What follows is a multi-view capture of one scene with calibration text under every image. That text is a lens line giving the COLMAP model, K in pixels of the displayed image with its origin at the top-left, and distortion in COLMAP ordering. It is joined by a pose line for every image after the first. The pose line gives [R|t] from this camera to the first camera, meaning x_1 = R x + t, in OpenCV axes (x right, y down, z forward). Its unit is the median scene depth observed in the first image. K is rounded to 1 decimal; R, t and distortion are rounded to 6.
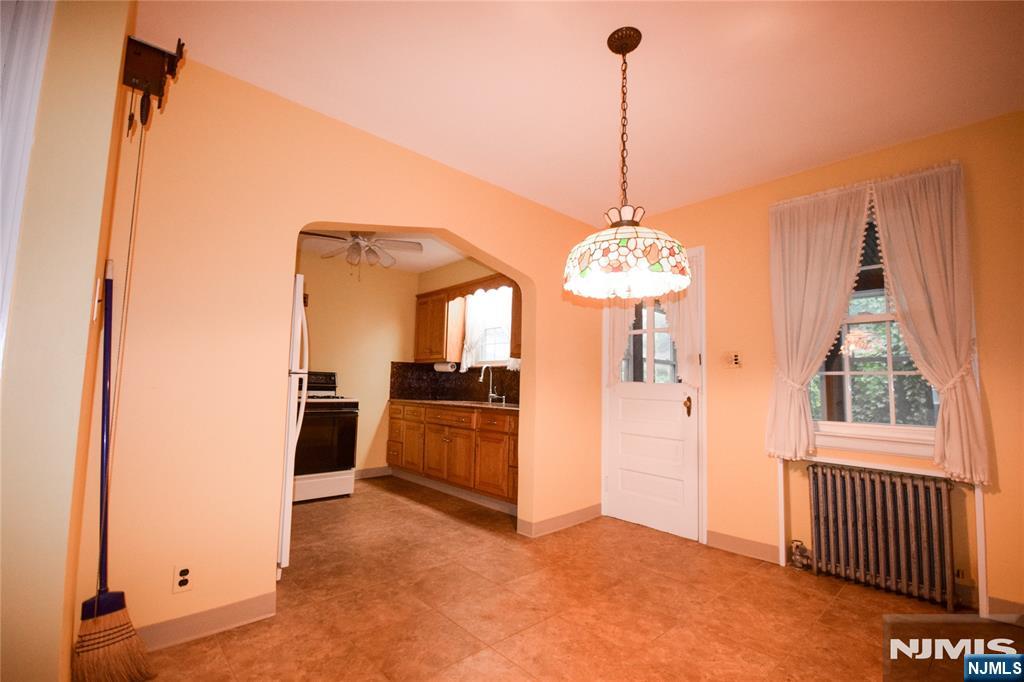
lens RADIAL K [[463.8, 0, 508.2], [0, 463.8, 342.9], [0, 0, 1]] dist [0.003405, -0.010091]
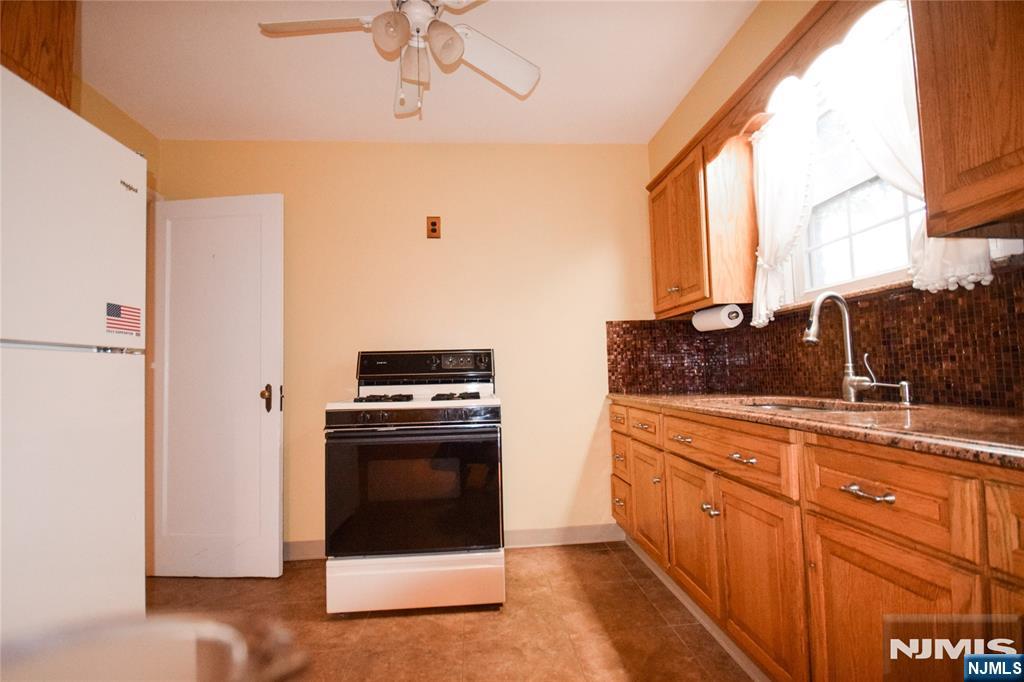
lens RADIAL K [[463.8, 0, 508.2], [0, 463.8, 342.9], [0, 0, 1]] dist [0.003405, -0.010091]
pose [[0.784000, -0.082213, -0.615293, -0.024008], [0.101562, 0.994823, -0.003516, 0.062440], [0.612397, -0.059734, 0.788291, 0.589738]]
